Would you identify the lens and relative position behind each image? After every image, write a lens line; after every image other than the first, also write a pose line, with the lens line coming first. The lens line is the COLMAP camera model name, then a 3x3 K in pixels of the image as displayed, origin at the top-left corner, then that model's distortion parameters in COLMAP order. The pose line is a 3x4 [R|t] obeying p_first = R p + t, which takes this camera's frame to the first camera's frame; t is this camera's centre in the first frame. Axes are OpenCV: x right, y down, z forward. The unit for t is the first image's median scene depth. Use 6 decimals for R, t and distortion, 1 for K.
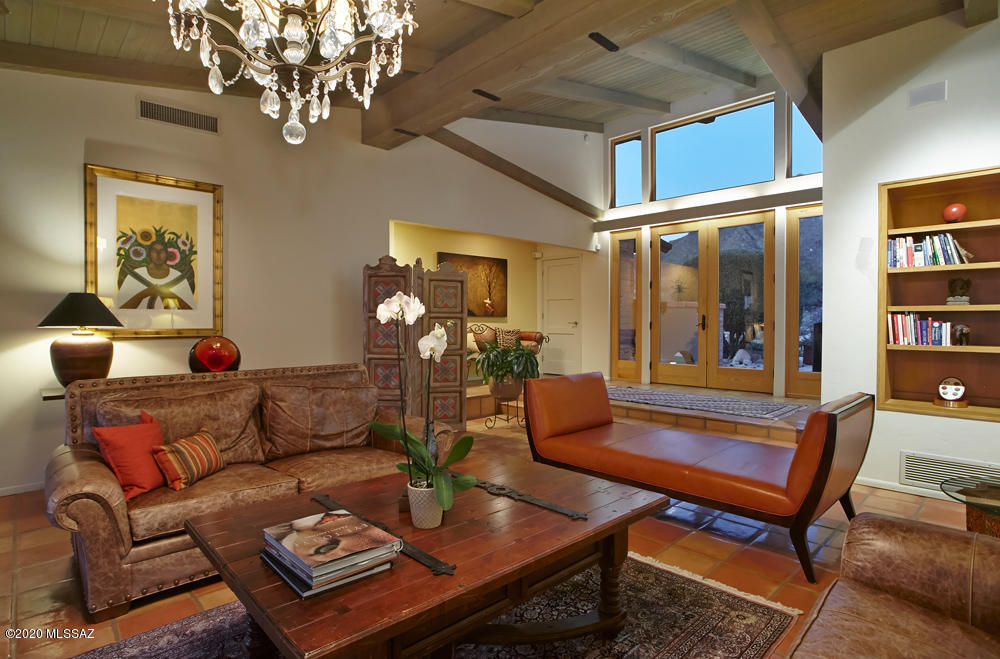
lens RADIAL K [[538.2, 0, 500.0], [0, 538.2, 329.5], [0, 0, 1]] dist [-0.000168, 0.000502]
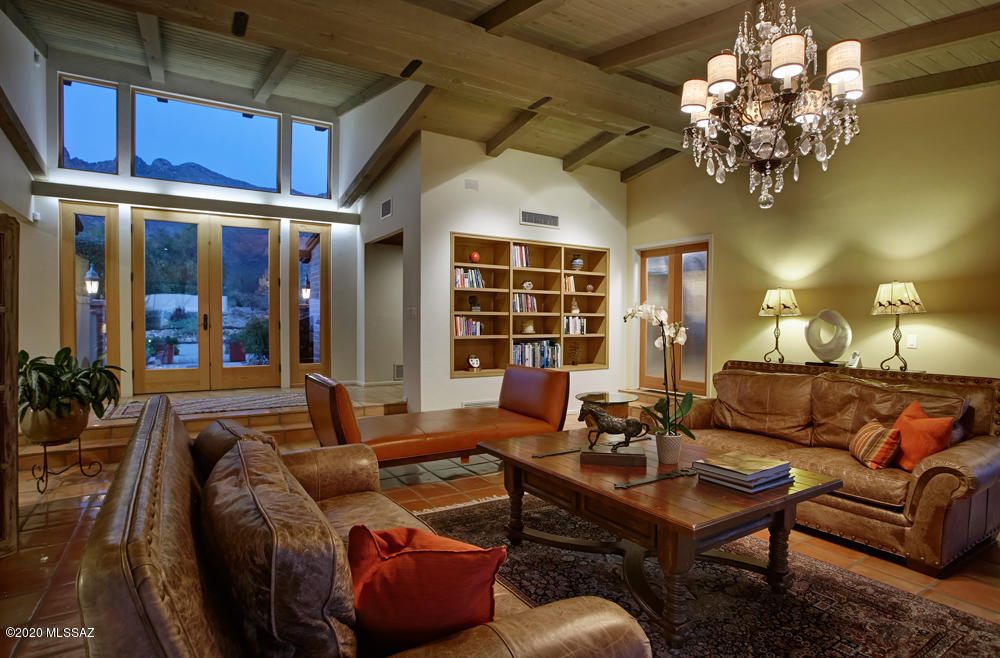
lens RADIAL K [[533.4, 0, 500.0], [0, 533.4, 329.0], [0, 0, 1]] dist [-0.002223, -0.000548]
pose [[0.240836, -0.013733, 0.970469, -0.451128], [0.013307, 0.999853, 0.010846, -0.004428], [-0.970475, 0.010302, 0.240983, 0.303693]]
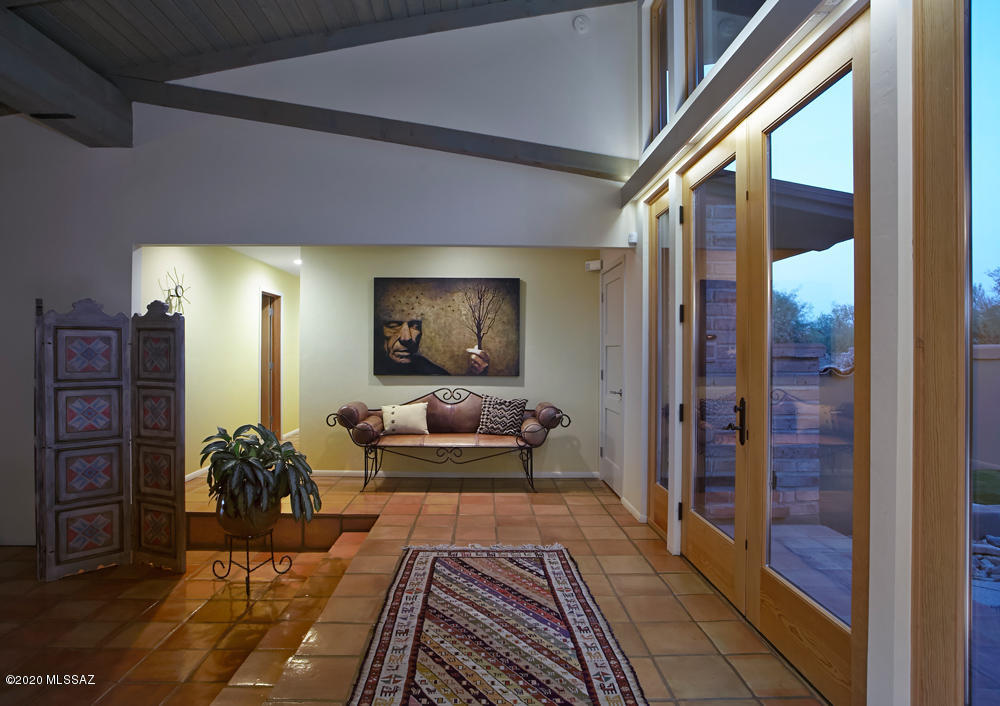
lens RADIAL K [[594.4, 0, 500.0], [0, 594.4, 353.0], [0, 0, 1]] dist [-0.001613, -0.000228]
pose [[0.707404, 0.004240, -0.706796, 0.600591], [-0.017126, 0.999791, -0.011142, -0.054344], [0.706602, 0.019987, 0.707329, 0.693356]]
